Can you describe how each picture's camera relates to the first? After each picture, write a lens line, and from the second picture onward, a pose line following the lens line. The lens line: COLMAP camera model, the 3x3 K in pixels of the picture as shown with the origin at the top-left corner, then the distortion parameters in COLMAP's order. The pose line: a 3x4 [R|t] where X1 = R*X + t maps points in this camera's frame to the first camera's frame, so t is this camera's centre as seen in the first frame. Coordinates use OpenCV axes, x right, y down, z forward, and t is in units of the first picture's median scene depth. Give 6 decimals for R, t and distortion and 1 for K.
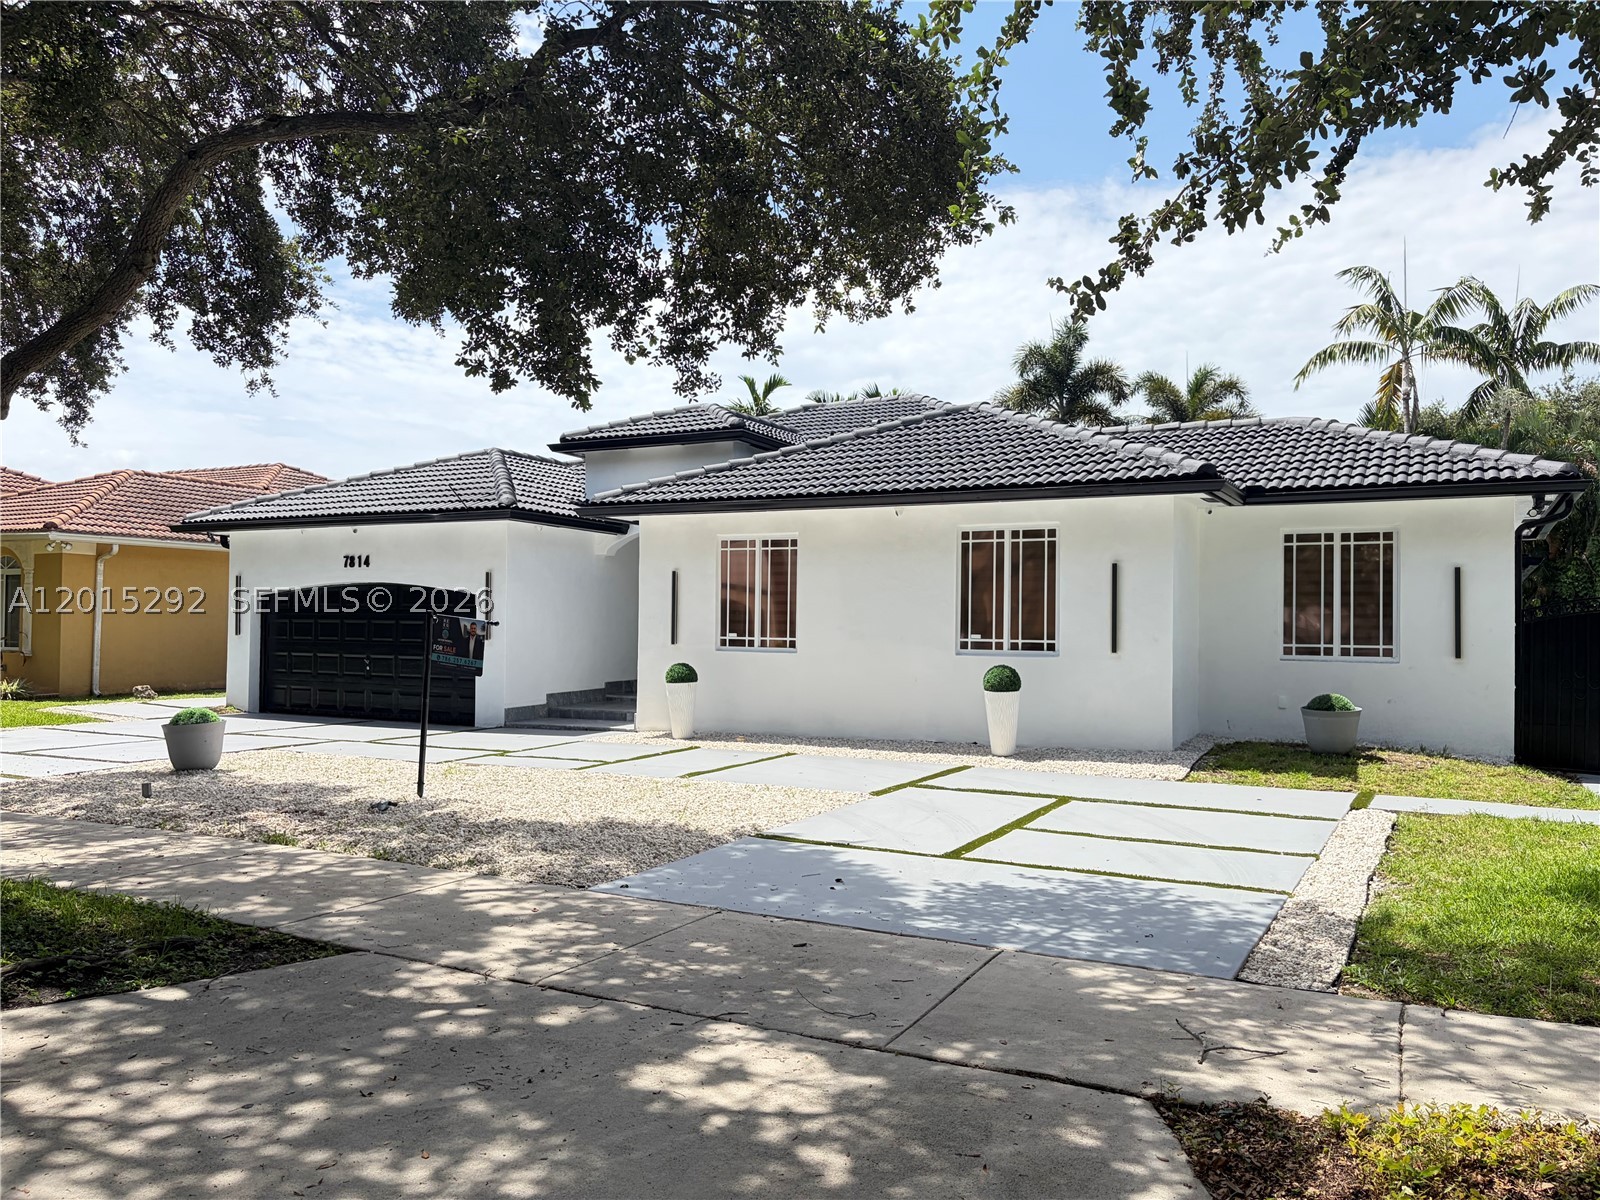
lens RADIAL K [[1211.7, 0, 793.3], [0, 1211.7, 602.0], [0, 0, 1]] dist [0.045132, -0.040378]
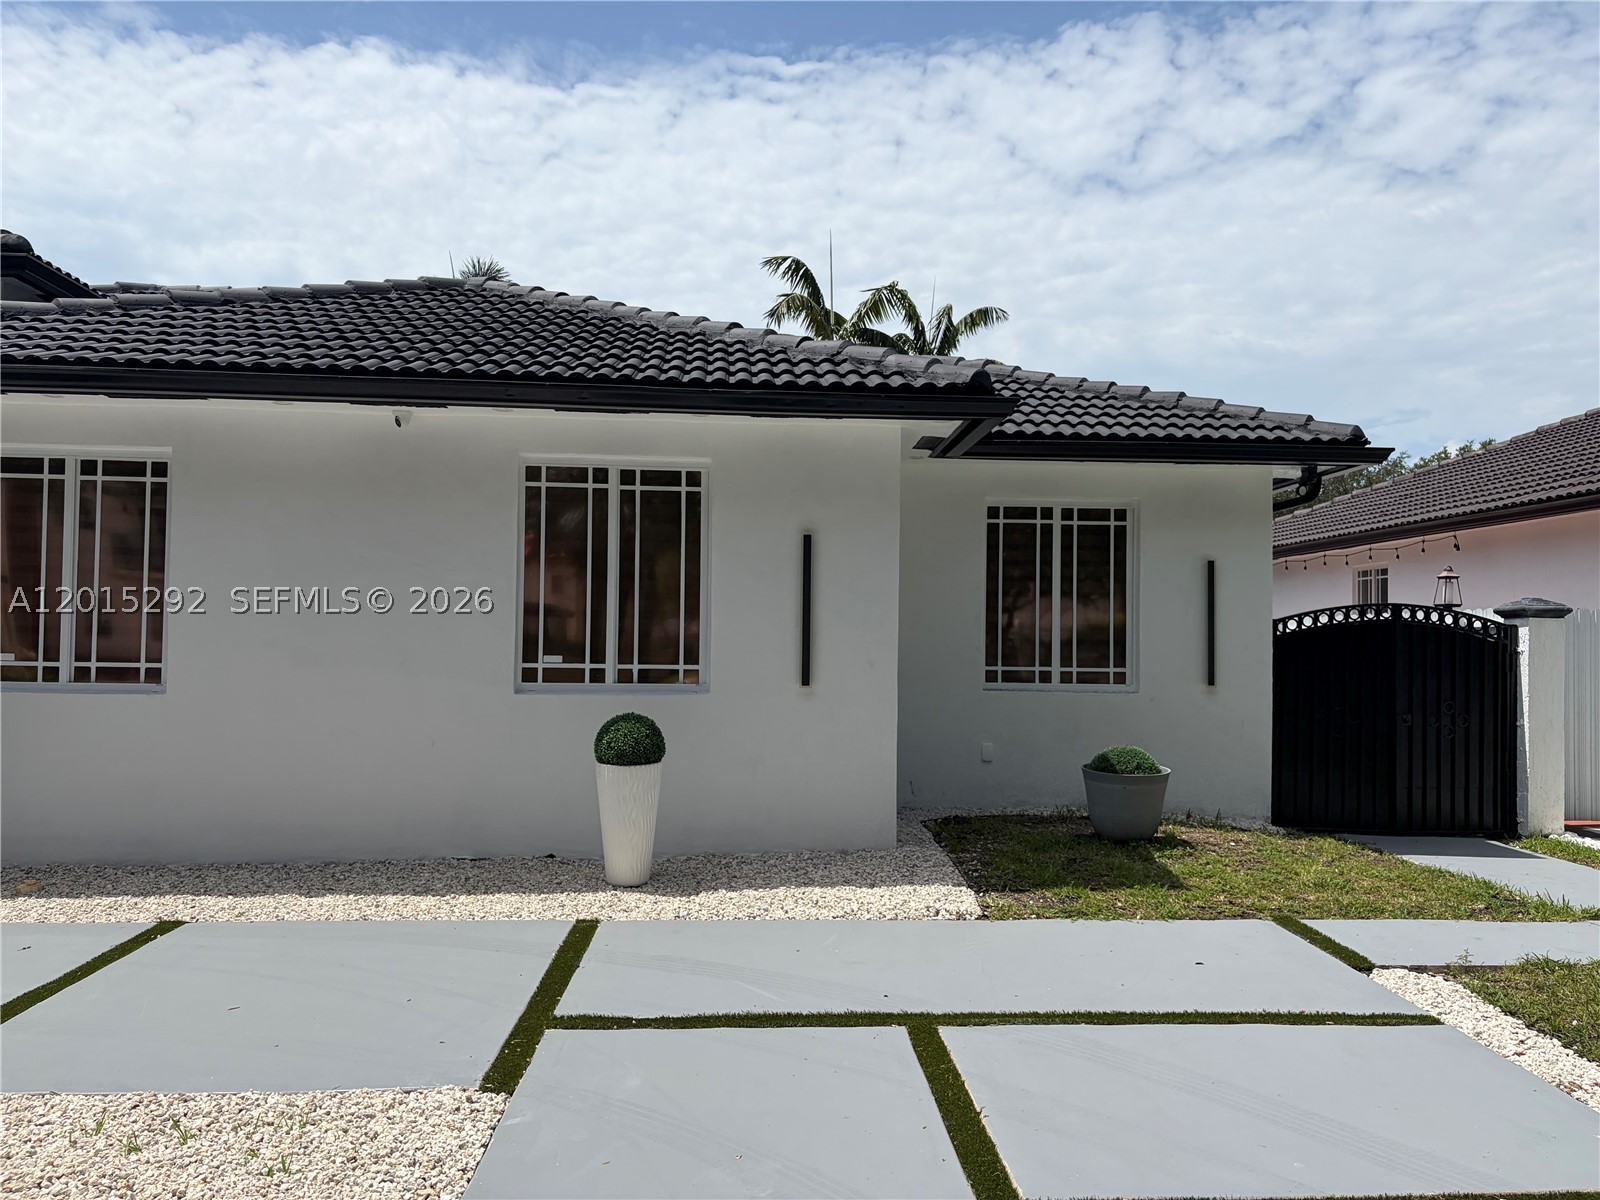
lens RADIAL K [[1211.7, 0, 791.2], [0, 1211.7, 601.4], [0, 0, 1]] dist [0.045132, -0.040378]
pose [[0.855358, 0.018058, 0.517722, -0.040743], [-0.014961, 0.999836, -0.010156, 0.006204], [-0.517821, 0.000942, 0.855489, 0.455409]]
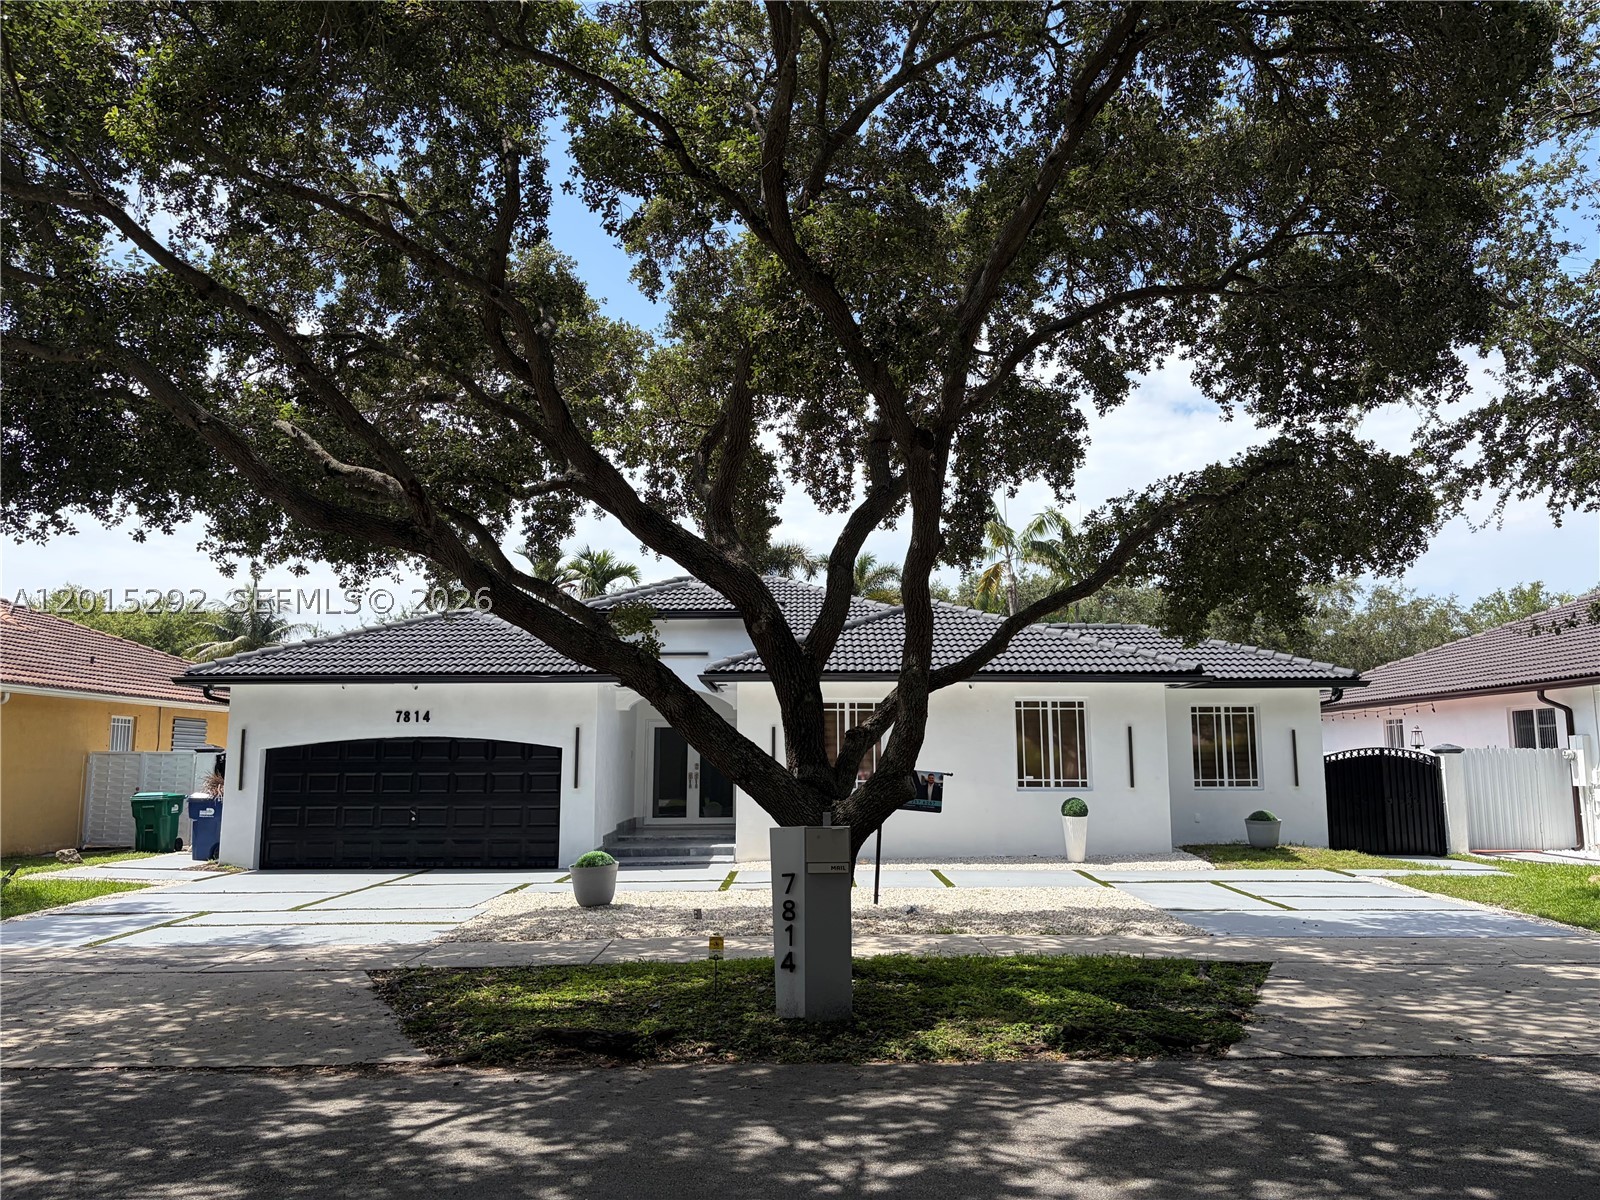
lens RADIAL K [[1211.7, 0, 802.0], [0, 1211.7, 596.5], [0, 0, 1]] dist [0.045132, -0.040378]
pose [[0.883098, 0.051477, 0.466357, -0.717981], [0.003360, 0.993244, -0.115998, -0.016660], [-0.469177, 0.104005, 0.876958, -0.122068]]
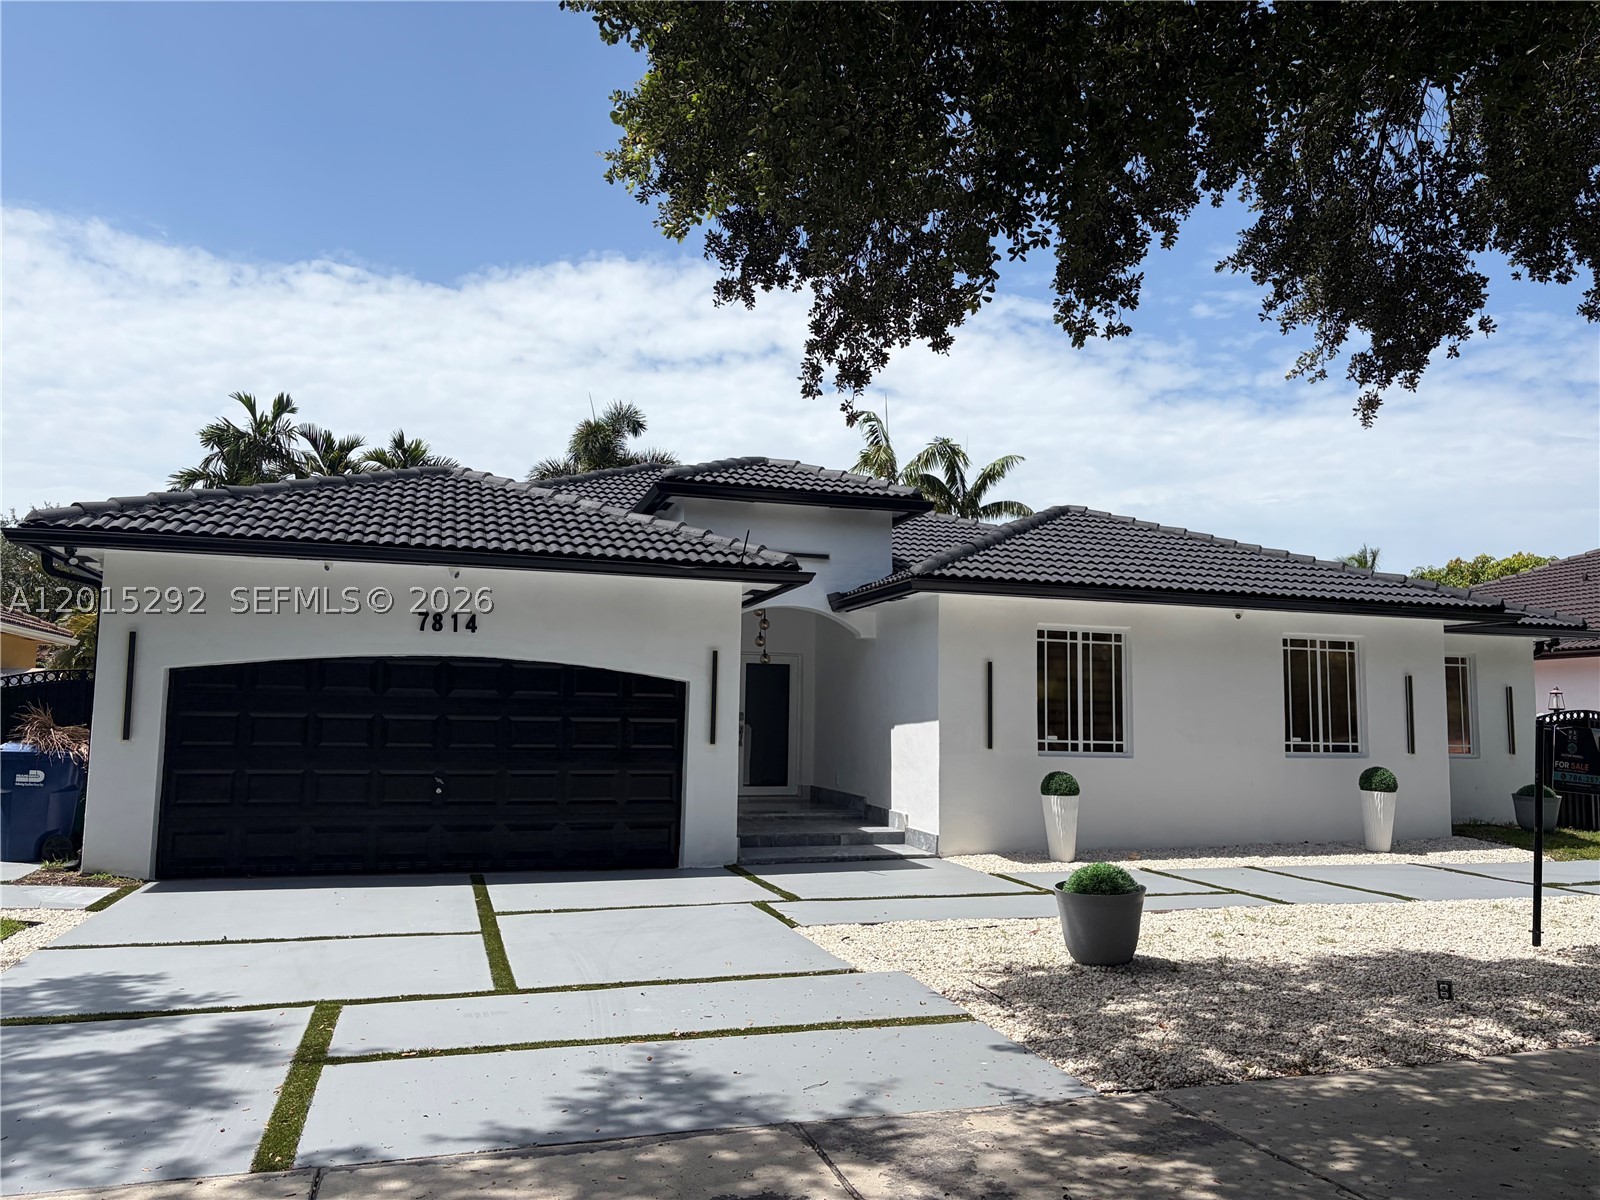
lens RADIAL K [[1211.7, 0, 808.8], [0, 1211.7, 597.6], [0, 0, 1]] dist [0.045132, -0.040378]
pose [[0.697185, 0.075963, 0.712856, -0.877041], [-0.021929, 0.996165, -0.084706, 0.004767], [-0.716556, 0.043423, 0.696176, 0.540673]]
